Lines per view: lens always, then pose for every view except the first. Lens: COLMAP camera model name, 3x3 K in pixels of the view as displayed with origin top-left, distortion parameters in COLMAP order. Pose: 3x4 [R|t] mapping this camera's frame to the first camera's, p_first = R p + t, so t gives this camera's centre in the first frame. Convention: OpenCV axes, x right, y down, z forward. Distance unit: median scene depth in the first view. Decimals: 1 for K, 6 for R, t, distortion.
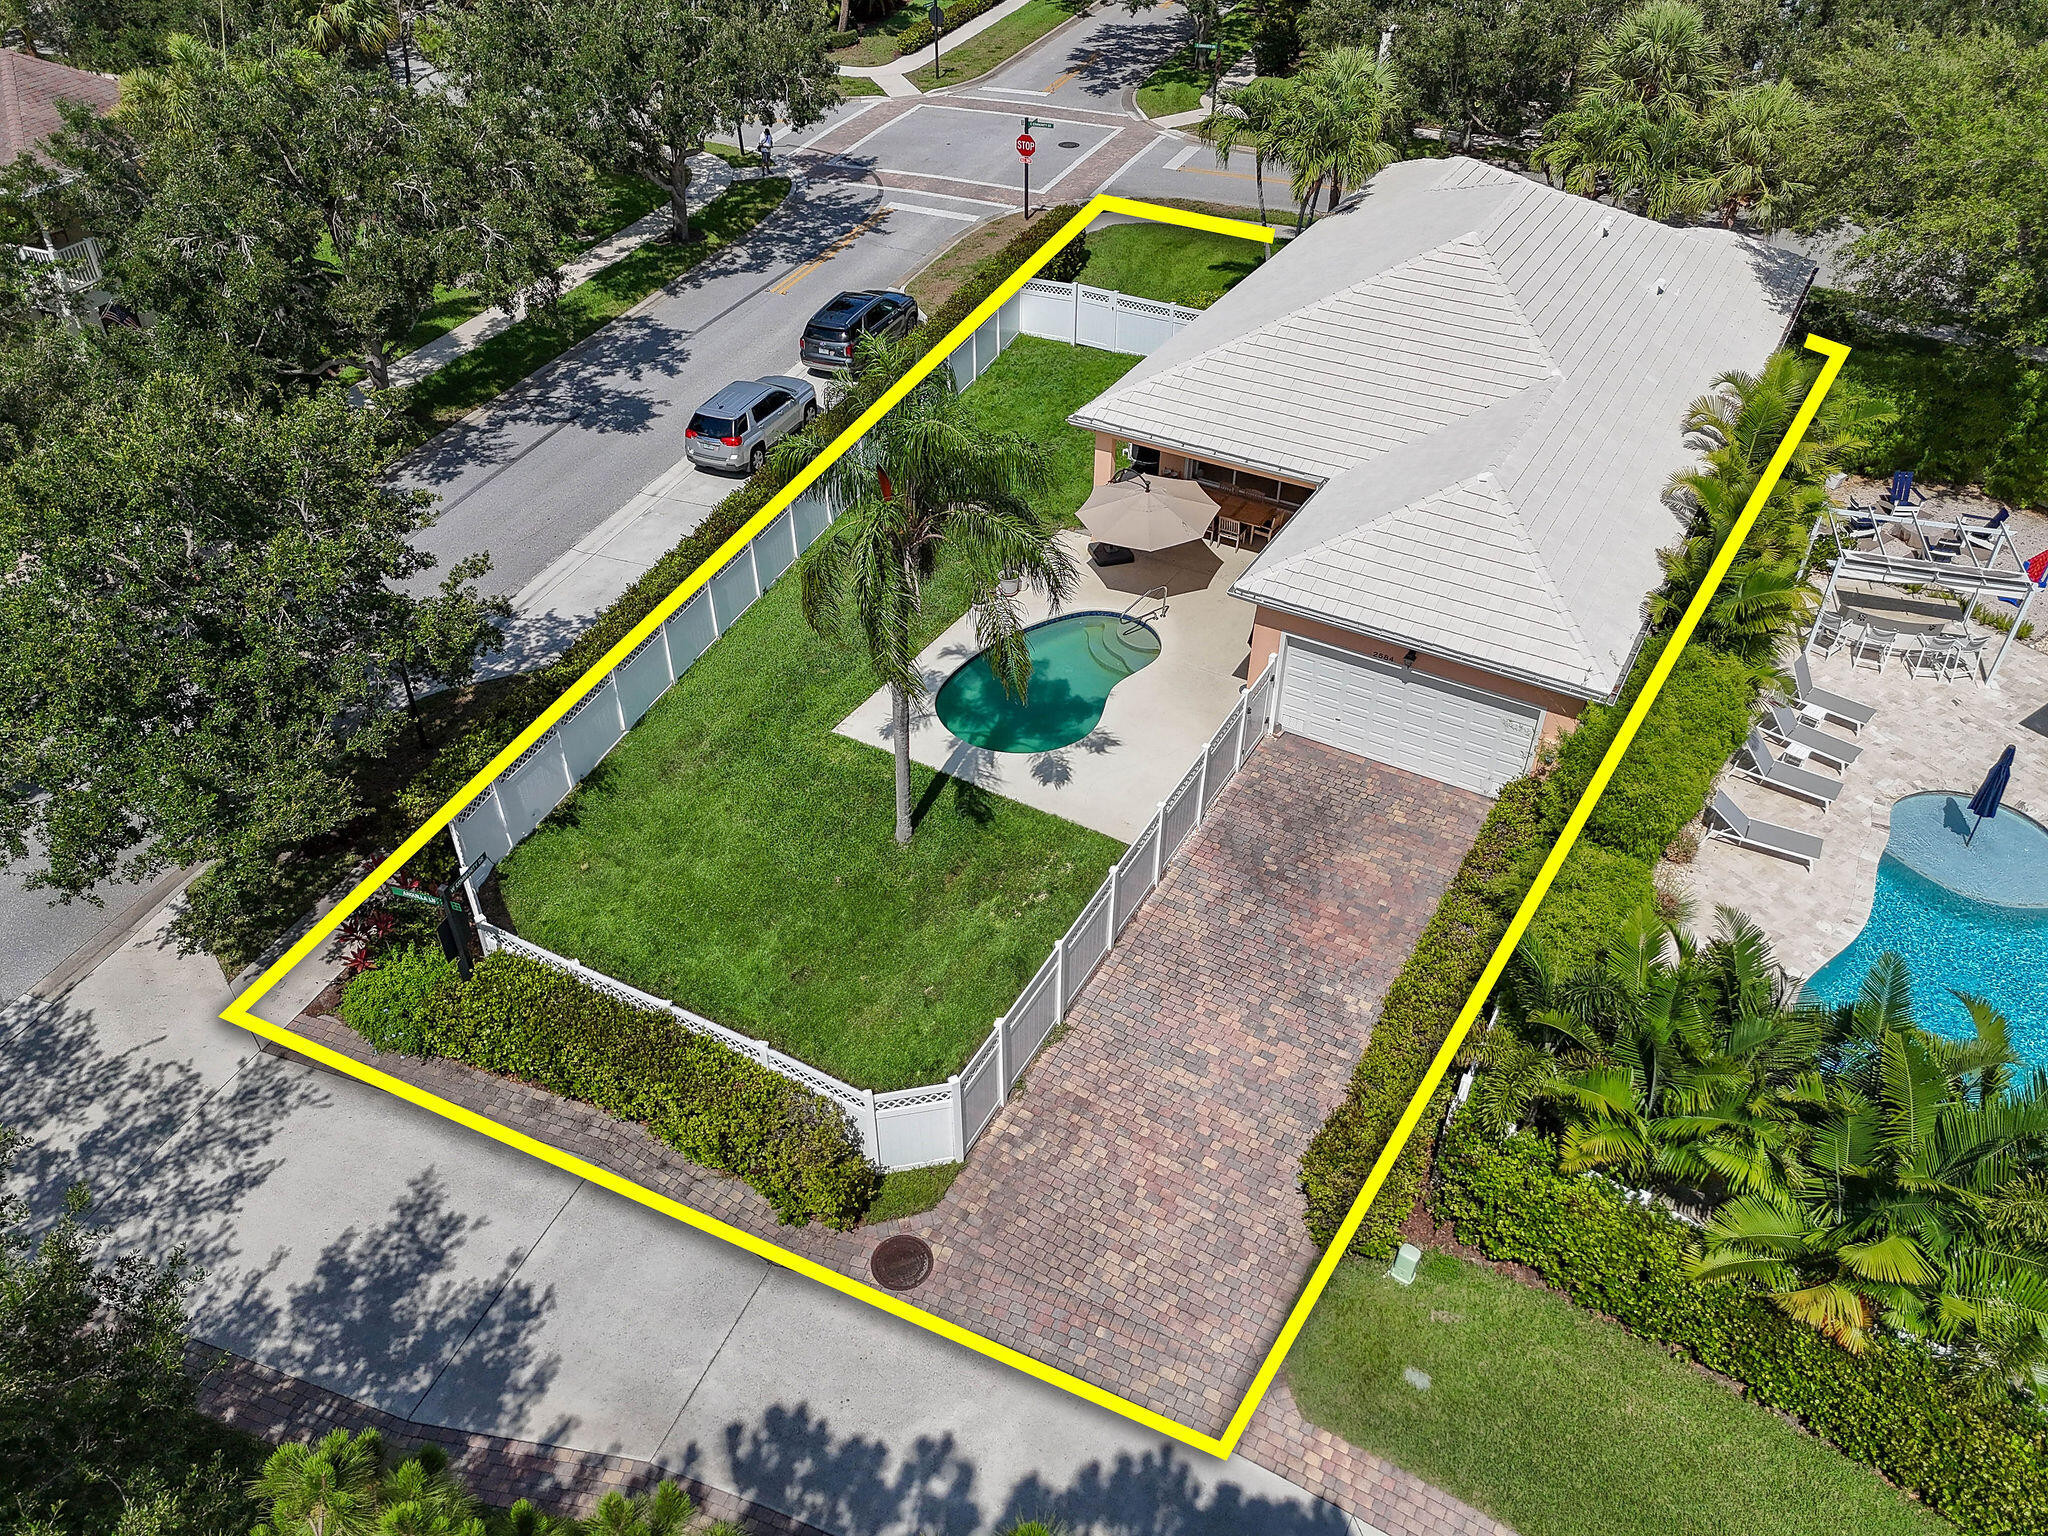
lens RADIAL K [[1513.8, 0, 1026.4], [0, 1513.8, 744.9], [0, 0, 1]] dist [0.078755, -0.063744]
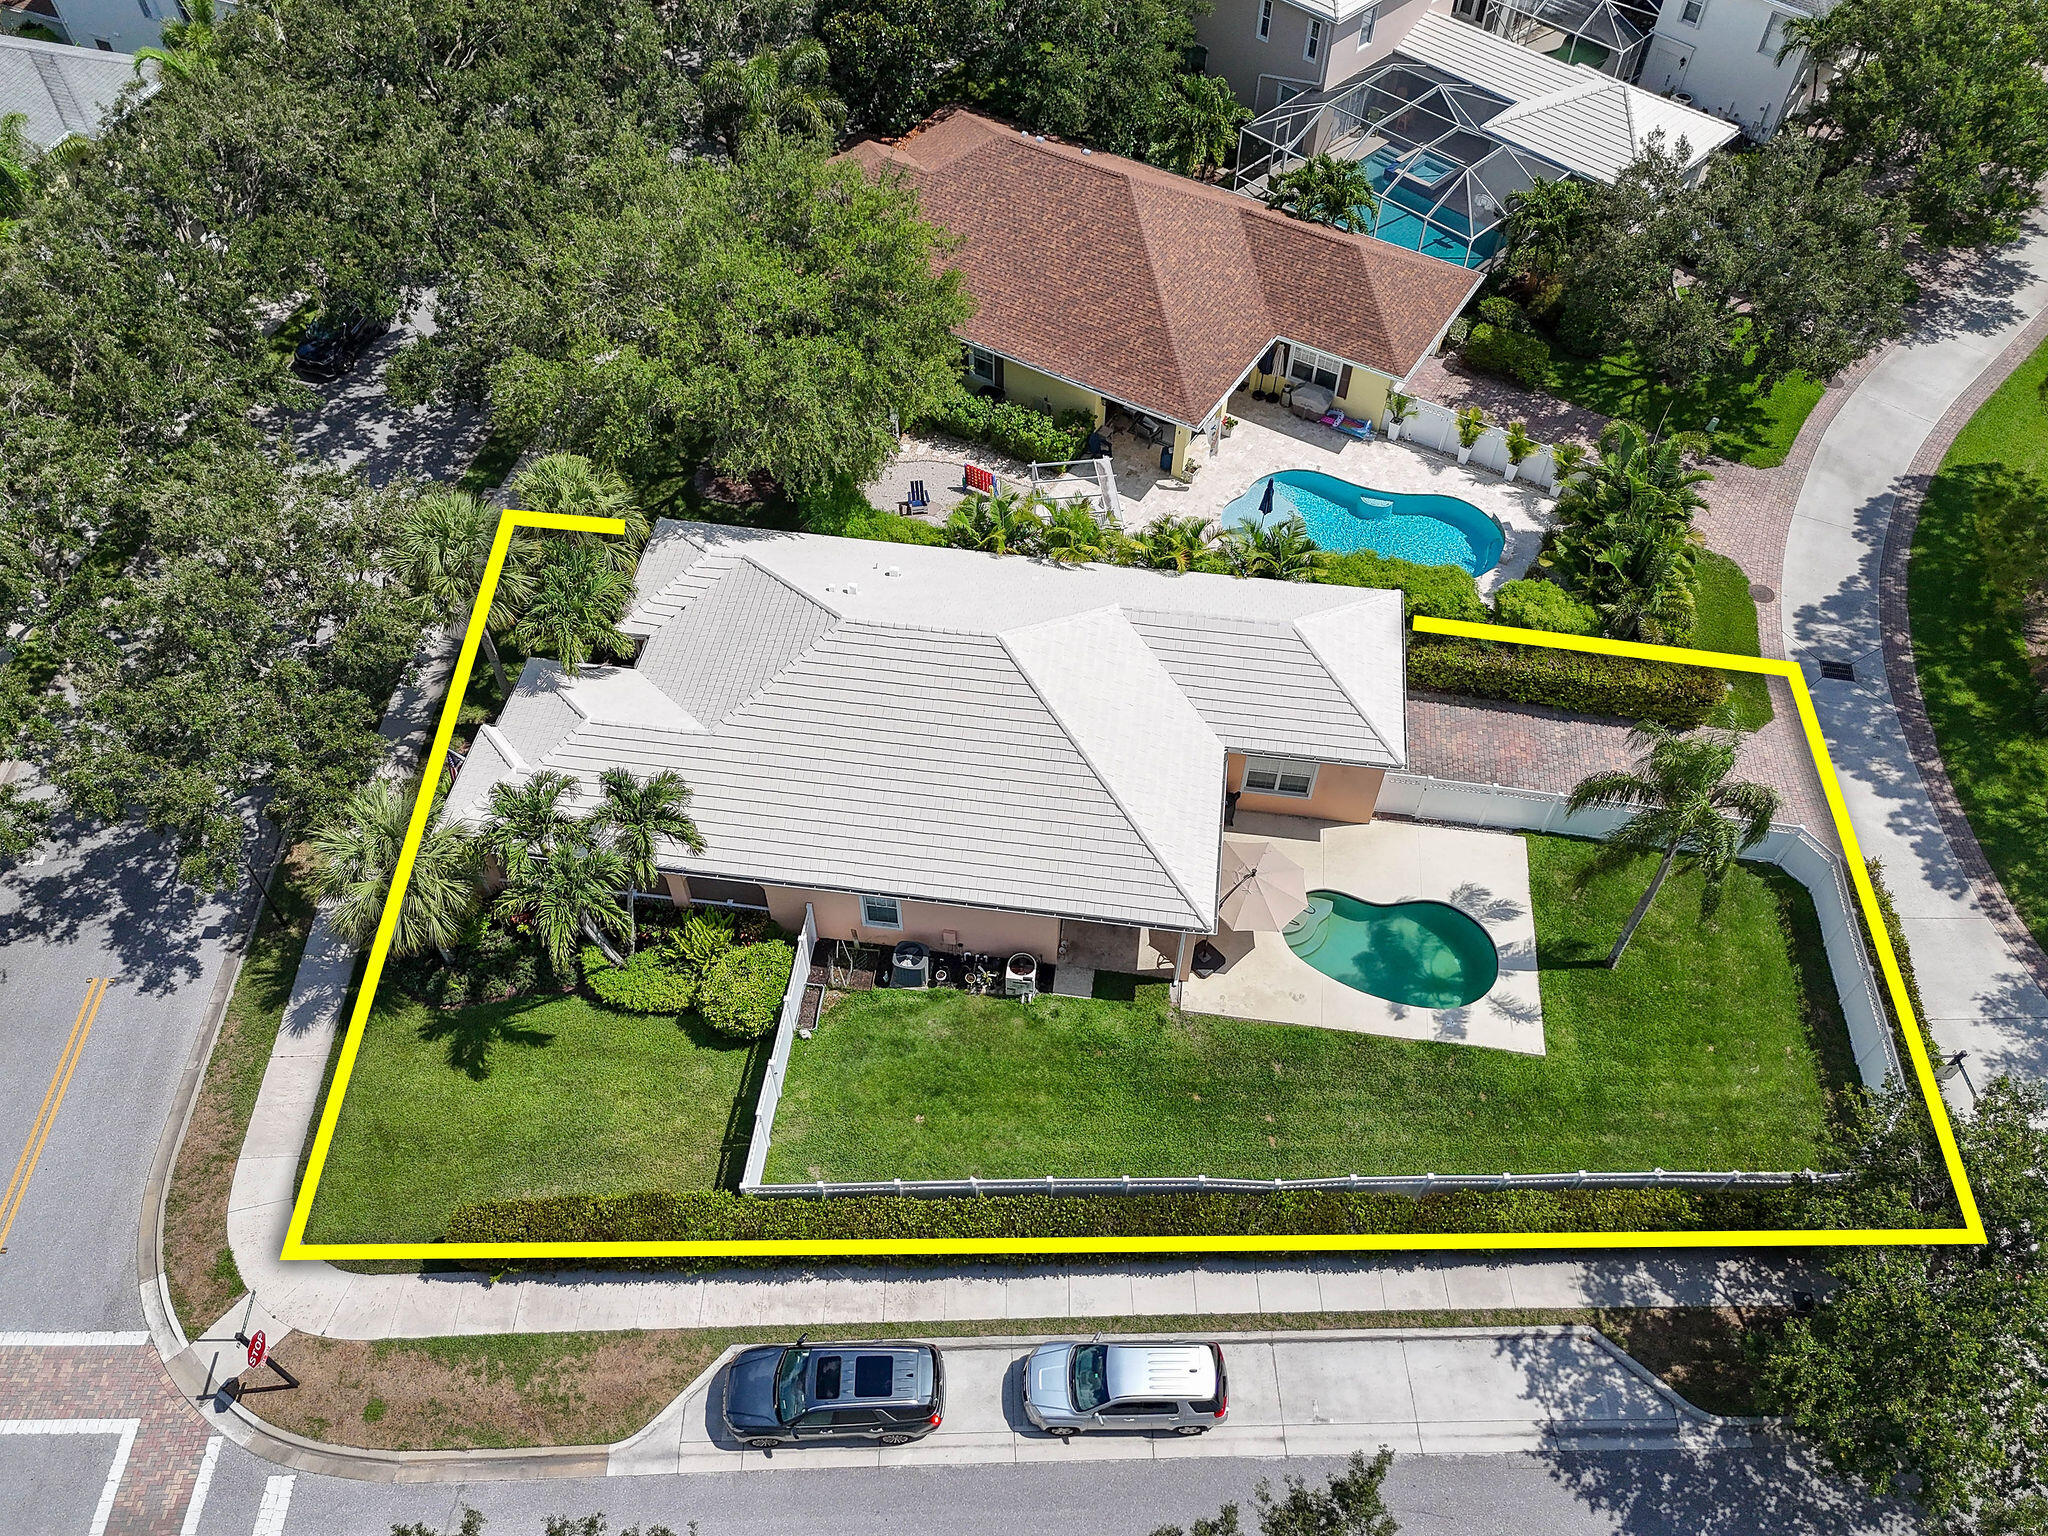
lens RADIAL K [[1513.8, 0, 1027.1], [0, 1513.8, 751.1], [0, 0, 1]] dist [0.078755, -0.063744]
pose [[-0.380062, -0.726634, 0.572325, -0.506916], [0.555001, 0.315842, 0.769557, -1.316677], [-0.739951, 0.610120, 0.283243, 0.764733]]
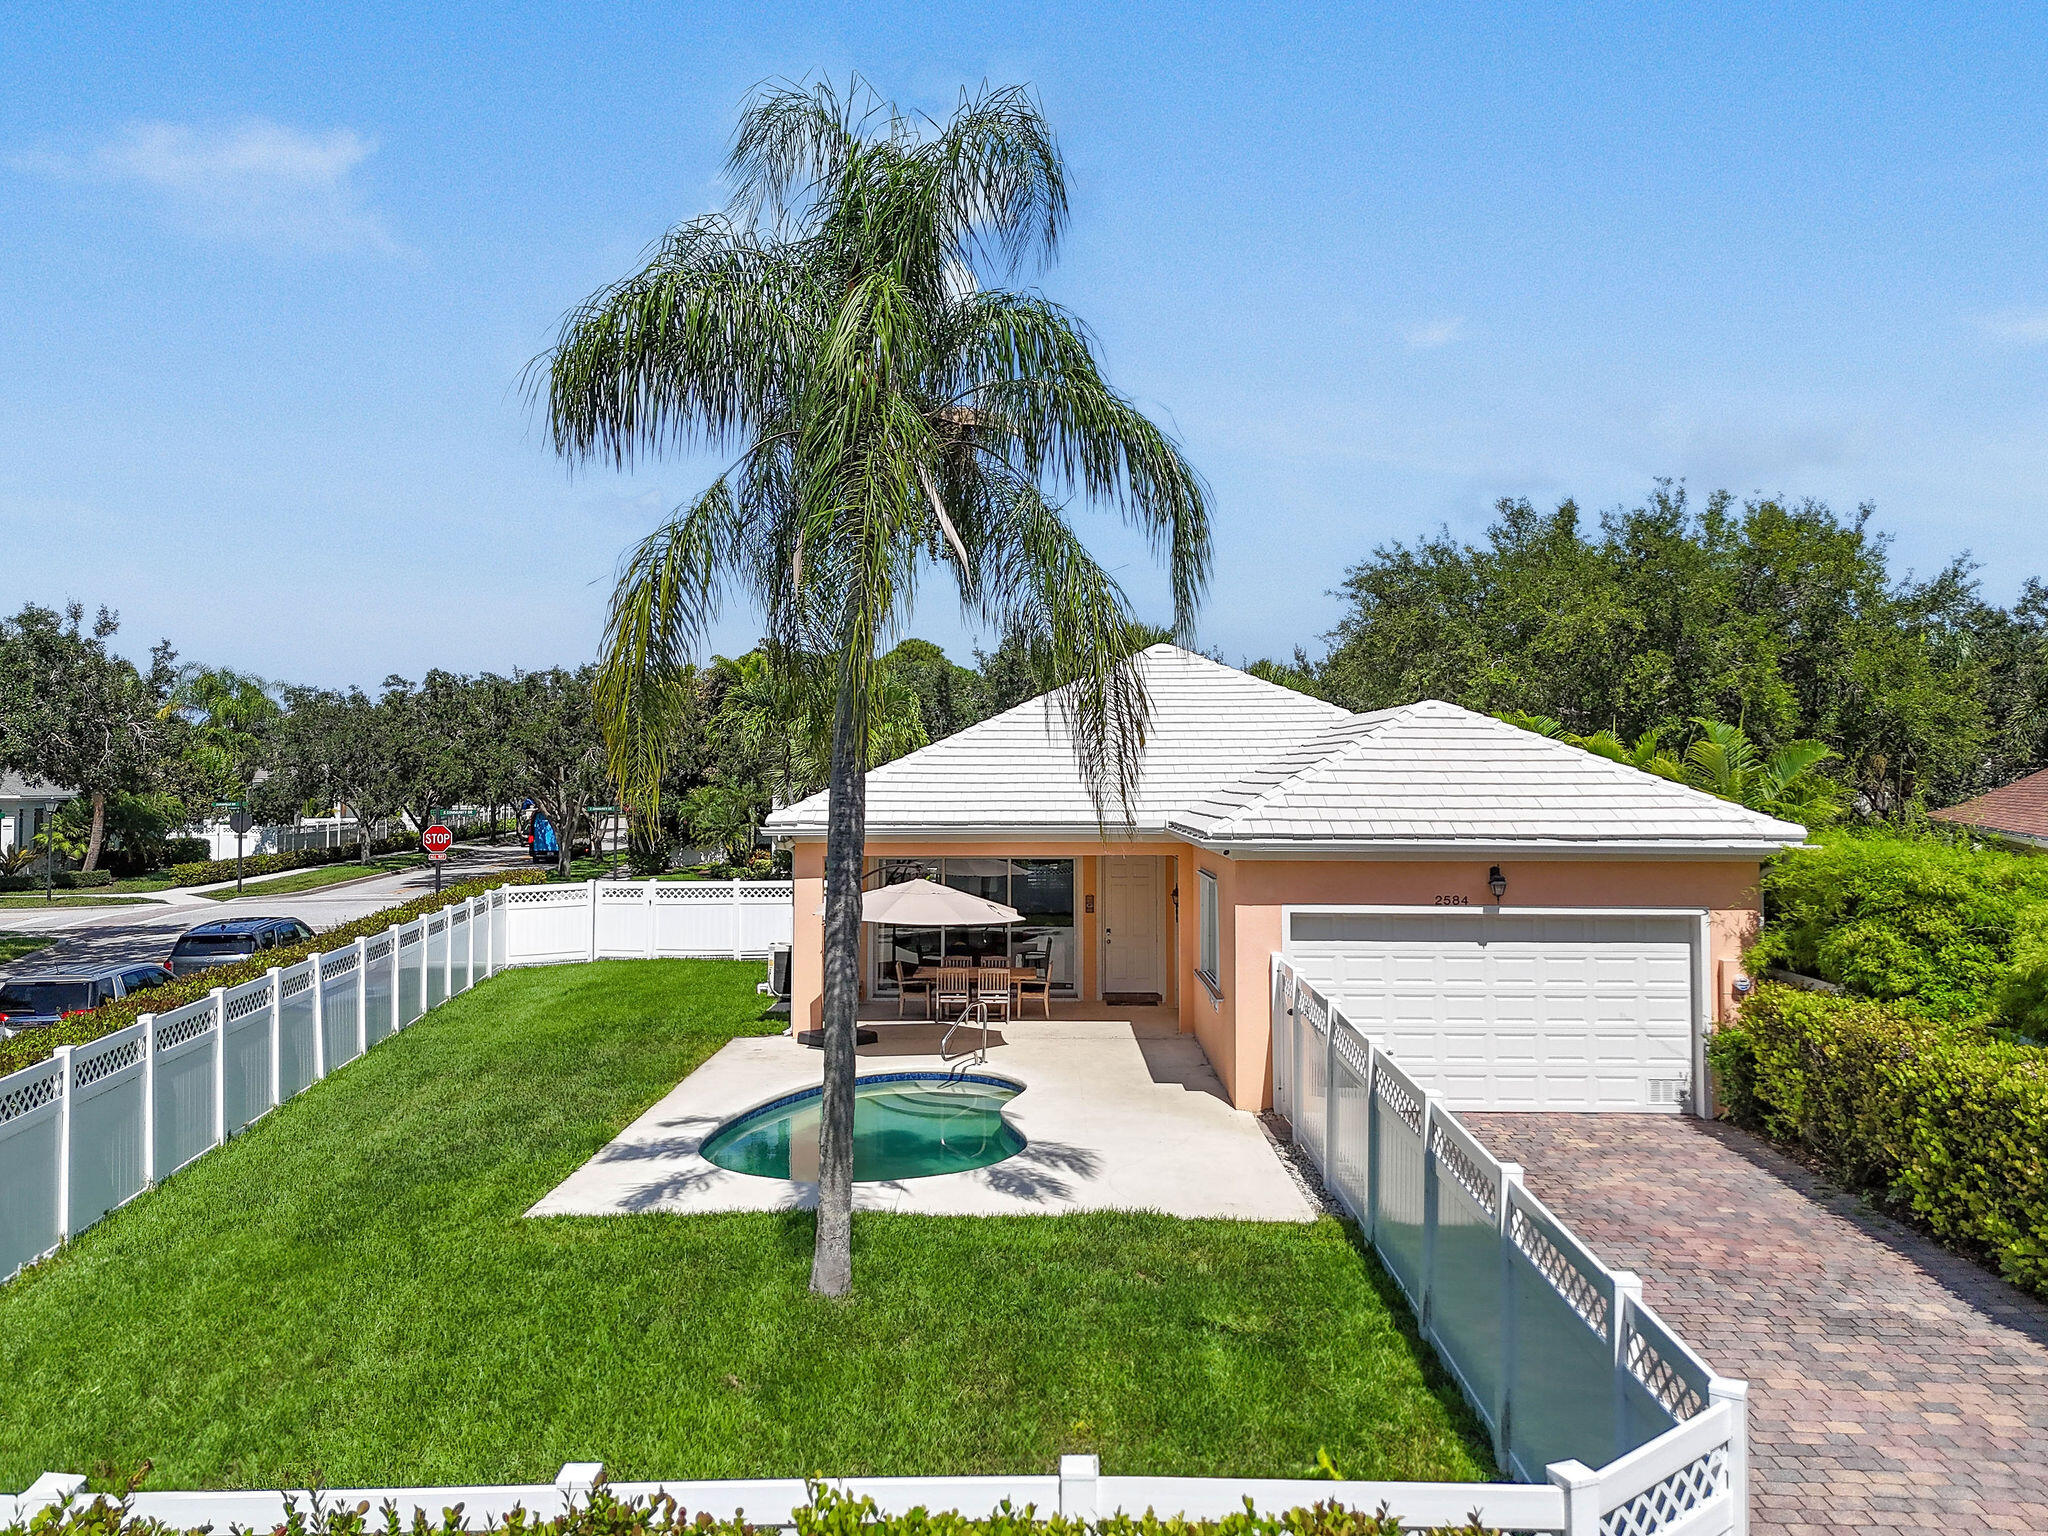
lens RADIAL K [[1513.8, 0, 1030.0], [0, 1513.8, 752.0], [0, 0, 1]] dist [0.078755, -0.063744]
pose [[0.870172, 0.001805, 0.492745, -0.212247], [0.304961, 0.783492, -0.541423, 0.166811], [-0.387039, 0.621399, 0.681223, 0.526683]]
